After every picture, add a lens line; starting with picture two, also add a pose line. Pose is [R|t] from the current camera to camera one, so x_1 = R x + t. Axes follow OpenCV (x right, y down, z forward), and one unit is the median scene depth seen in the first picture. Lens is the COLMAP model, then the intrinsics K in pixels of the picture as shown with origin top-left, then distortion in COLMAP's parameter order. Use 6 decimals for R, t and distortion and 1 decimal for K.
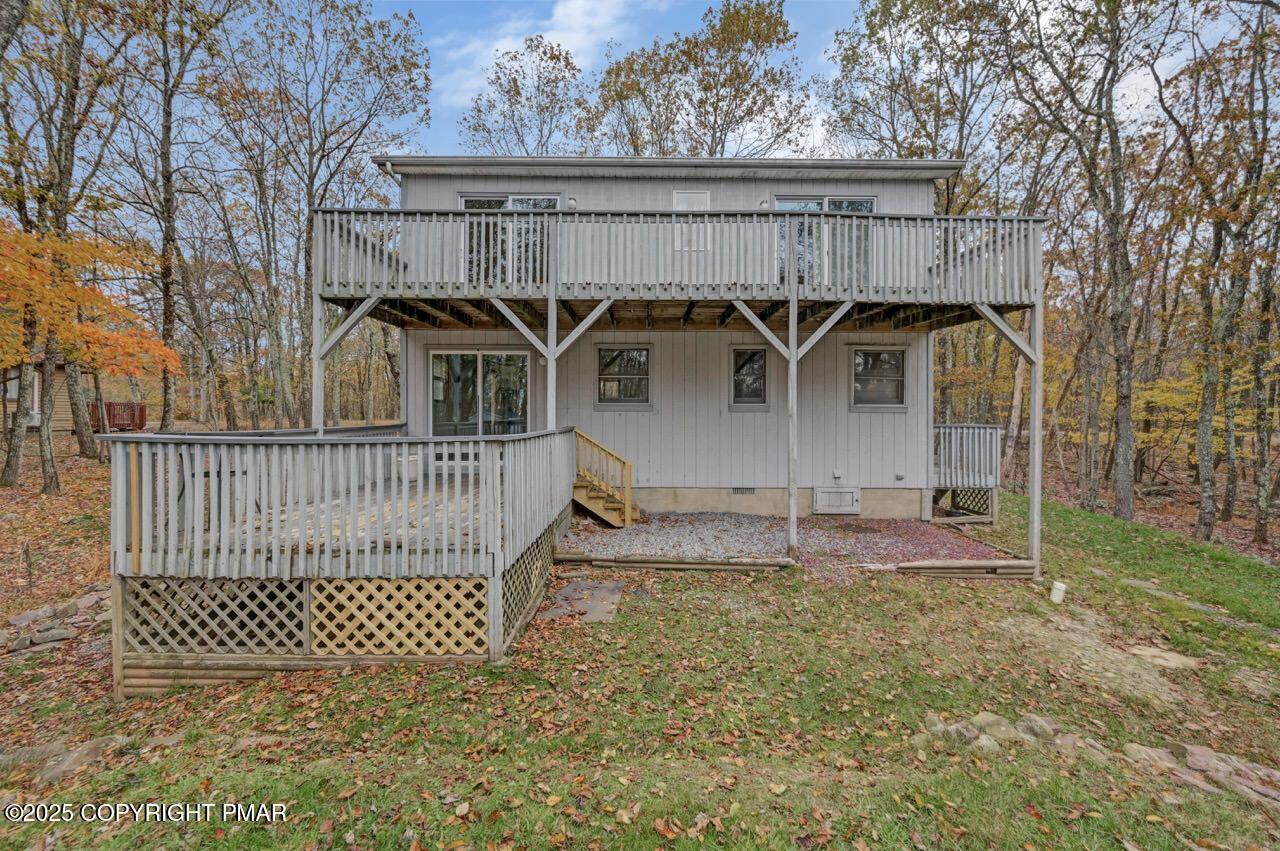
lens RADIAL K [[513.0, 0, 637.0], [0, 513.0, 413.6], [0, 0, 1]] dist [-0.000361, 0.000116]
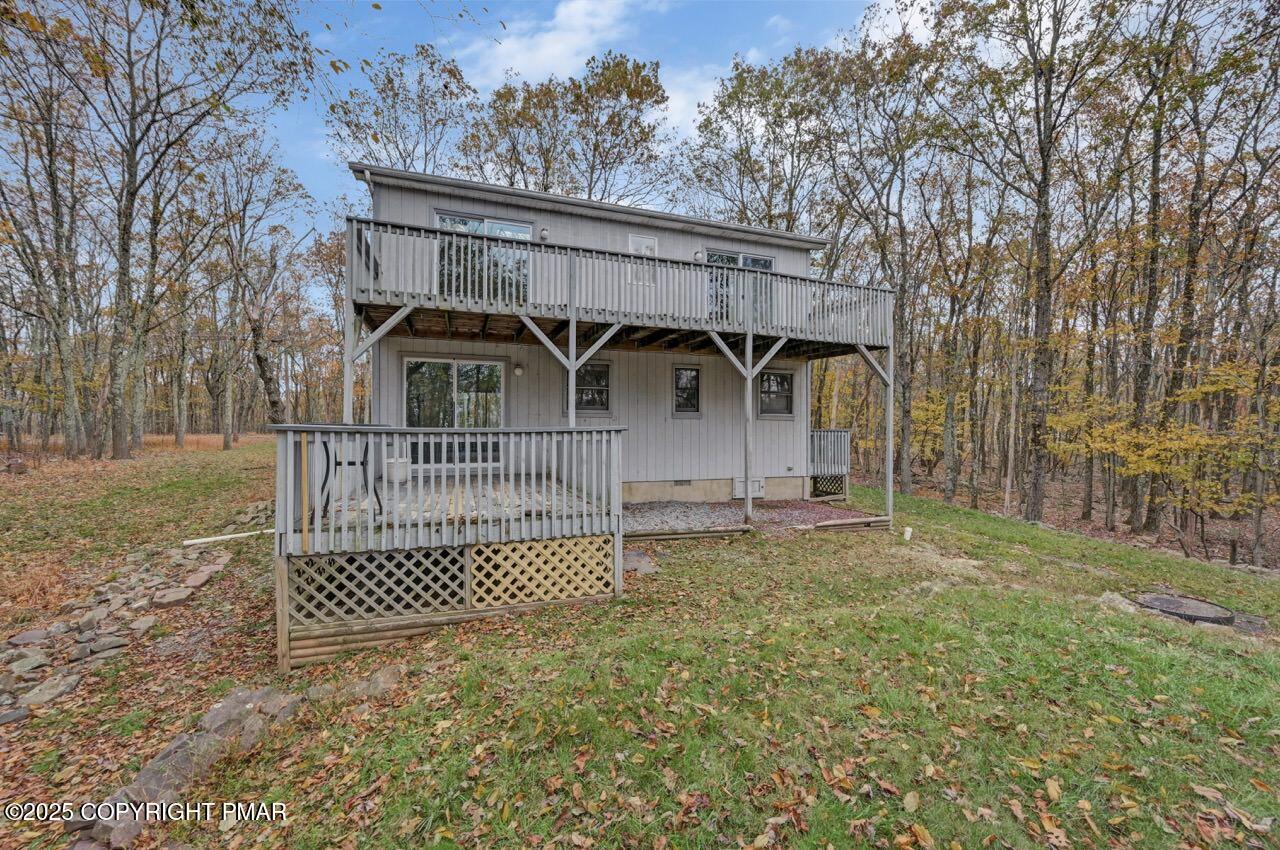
lens RADIAL K [[505.6, 0, 638.0], [0, 505.6, 424.0], [0, 0, 1]] dist [0.000904, -0.000250]
pose [[0.943480, 0.003785, 0.331408, -0.660269], [-0.000012, 0.999935, -0.011386, 0.050871], [-0.331430, 0.010738, 0.943419, -0.252154]]
